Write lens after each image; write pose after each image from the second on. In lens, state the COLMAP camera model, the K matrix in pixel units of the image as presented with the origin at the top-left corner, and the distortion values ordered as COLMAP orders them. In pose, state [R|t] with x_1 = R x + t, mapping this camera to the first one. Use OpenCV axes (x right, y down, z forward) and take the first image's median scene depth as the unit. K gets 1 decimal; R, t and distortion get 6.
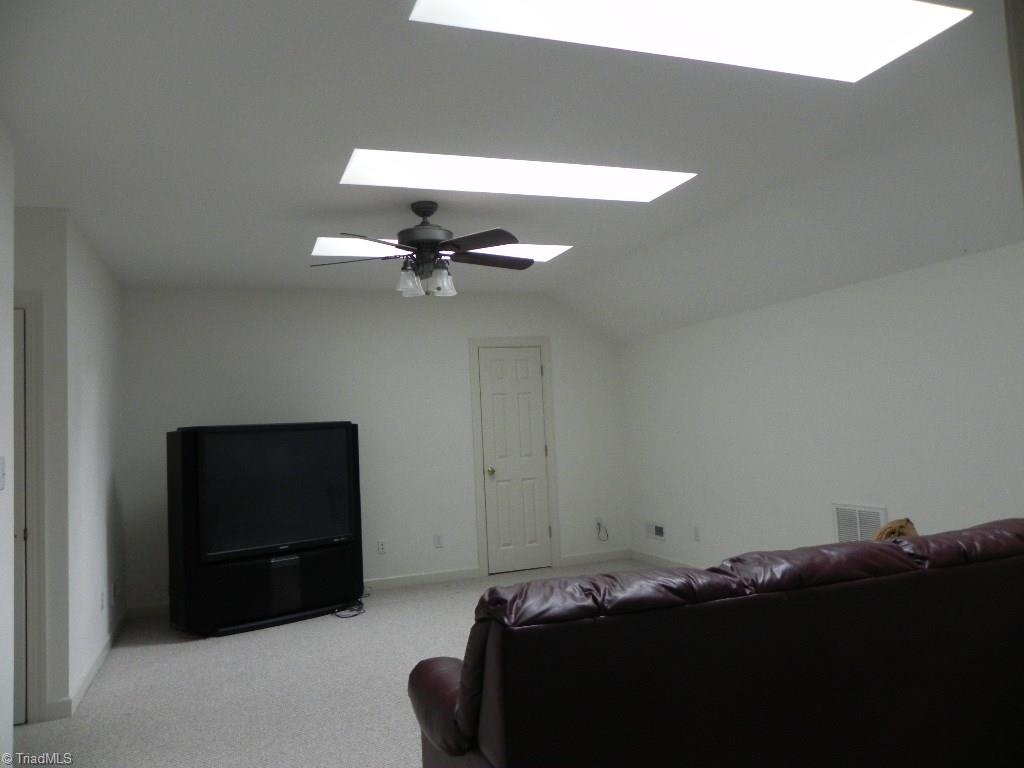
lens RADIAL K [[768.1, 0, 510.9], [0, 768.1, 383.6], [0, 0, 1]] dist [-0.009005, -0.009313]
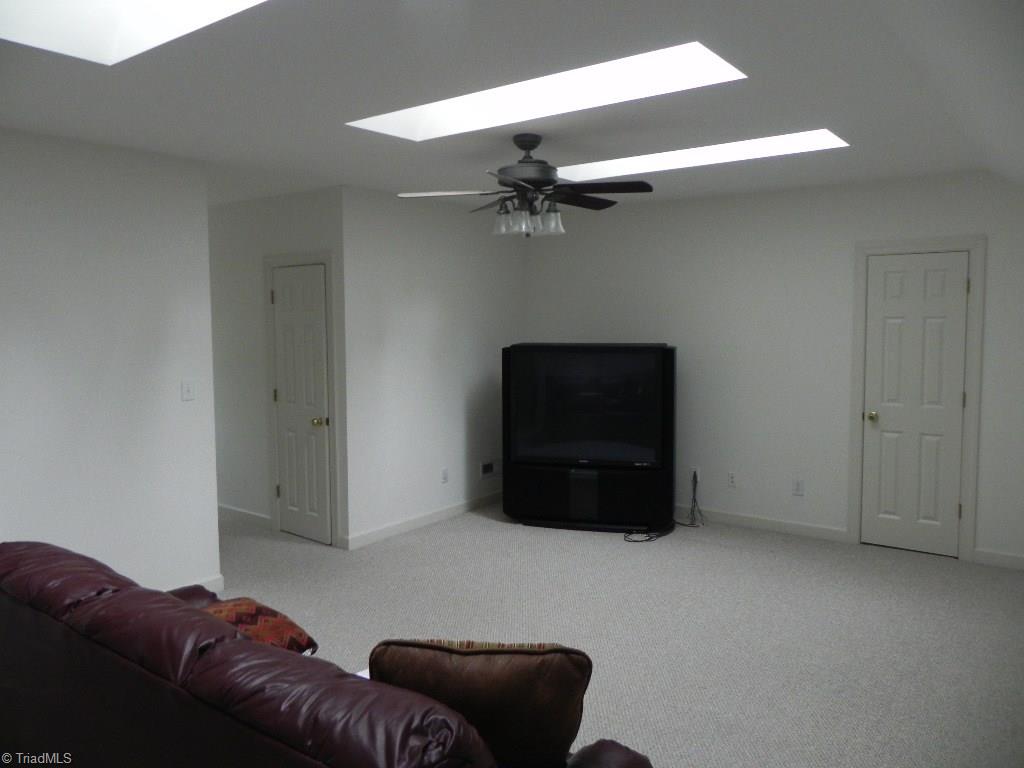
lens RADIAL K [[768.1, 0, 510.9], [0, 768.1, 382.4], [0, 0, 1]] dist [-0.009005, -0.009313]
pose [[0.538201, 0.119093, -0.834360, 0.503755], [0.029973, 0.986636, 0.160162, -0.066391], [0.842283, -0.111208, 0.527439, 0.345054]]
